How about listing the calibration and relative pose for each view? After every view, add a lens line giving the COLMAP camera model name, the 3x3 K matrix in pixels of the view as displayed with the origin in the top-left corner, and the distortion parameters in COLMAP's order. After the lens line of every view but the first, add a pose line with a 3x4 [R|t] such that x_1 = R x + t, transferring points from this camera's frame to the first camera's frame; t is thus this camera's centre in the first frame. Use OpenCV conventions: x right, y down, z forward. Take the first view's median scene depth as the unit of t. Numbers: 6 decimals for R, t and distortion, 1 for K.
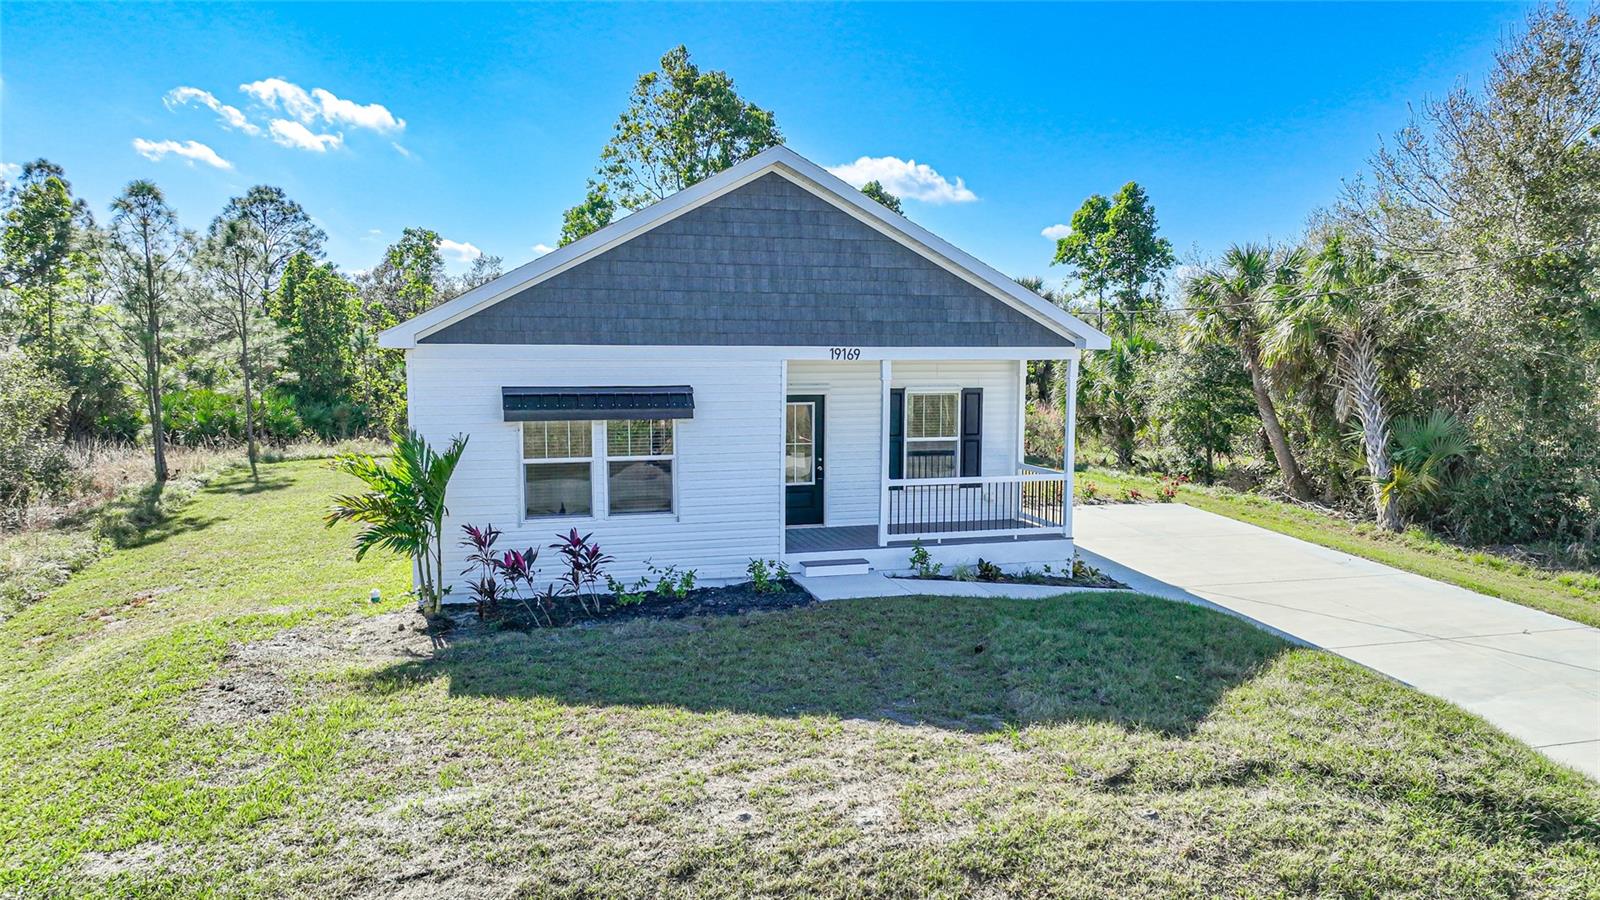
lens RADIAL K [[1124.8, 0, 800.0], [0, 1124.8, 450.0], [0, 0, 1]] dist [-0.018229, 0.040996]
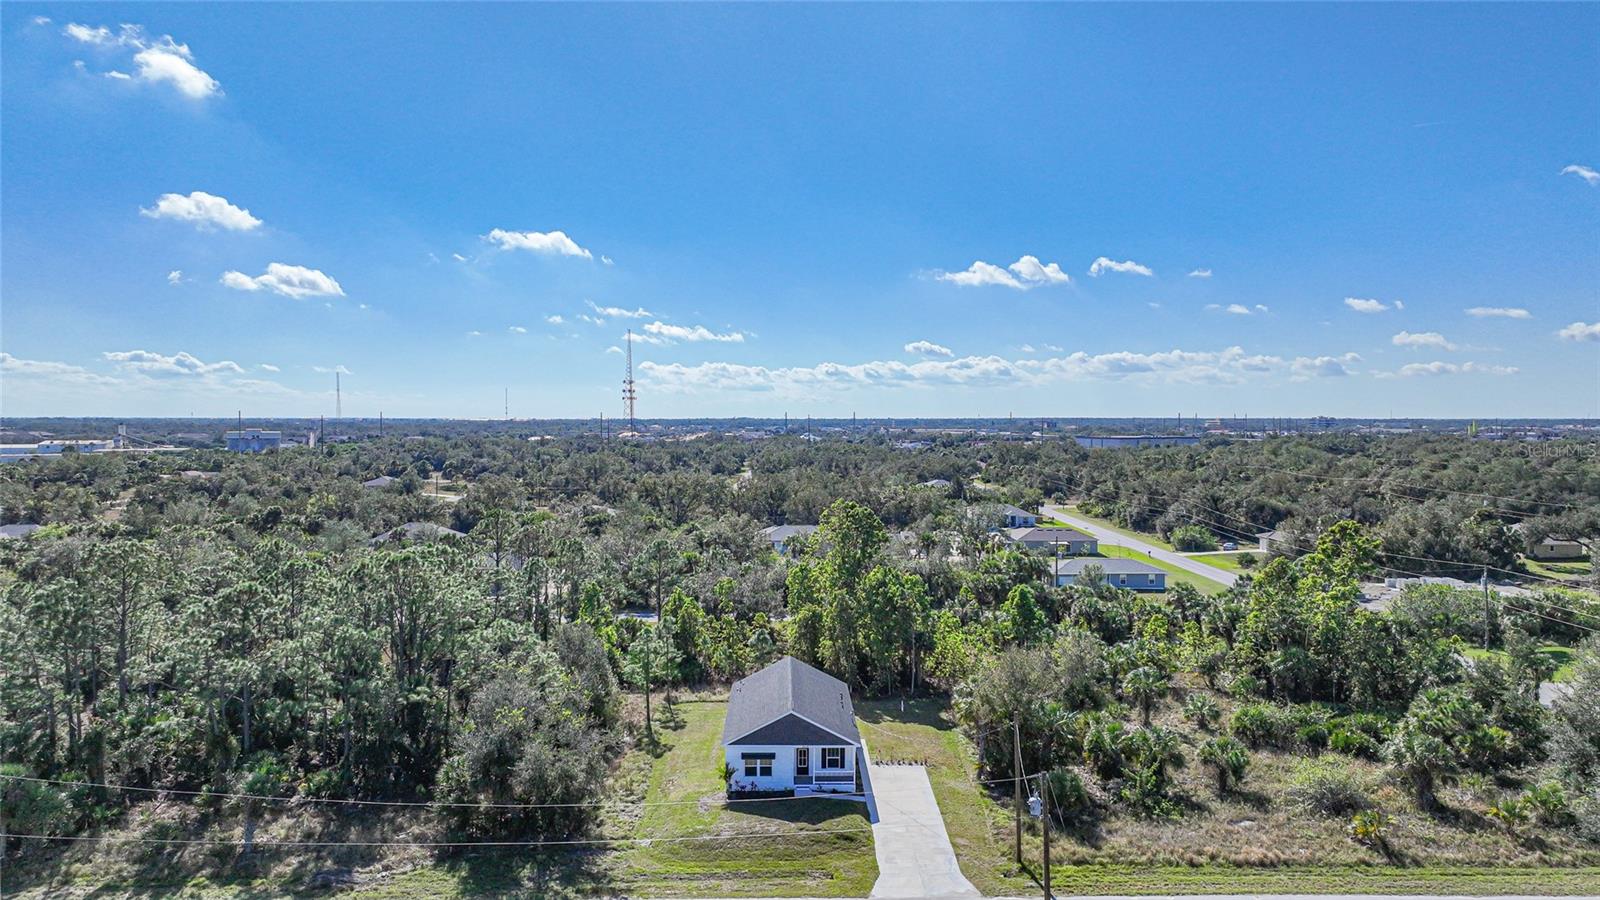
lens RADIAL K [[1124.8, 0, 800.0], [0, 1124.8, 450.0], [0, 0, 1]] dist [-0.018229, 0.040996]
pose [[0.967343, 0.008721, -0.253320, 1.356267], [-0.023448, 0.998201, -0.055173, -1.200412], [0.252383, 0.059311, 0.965808, -4.218903]]
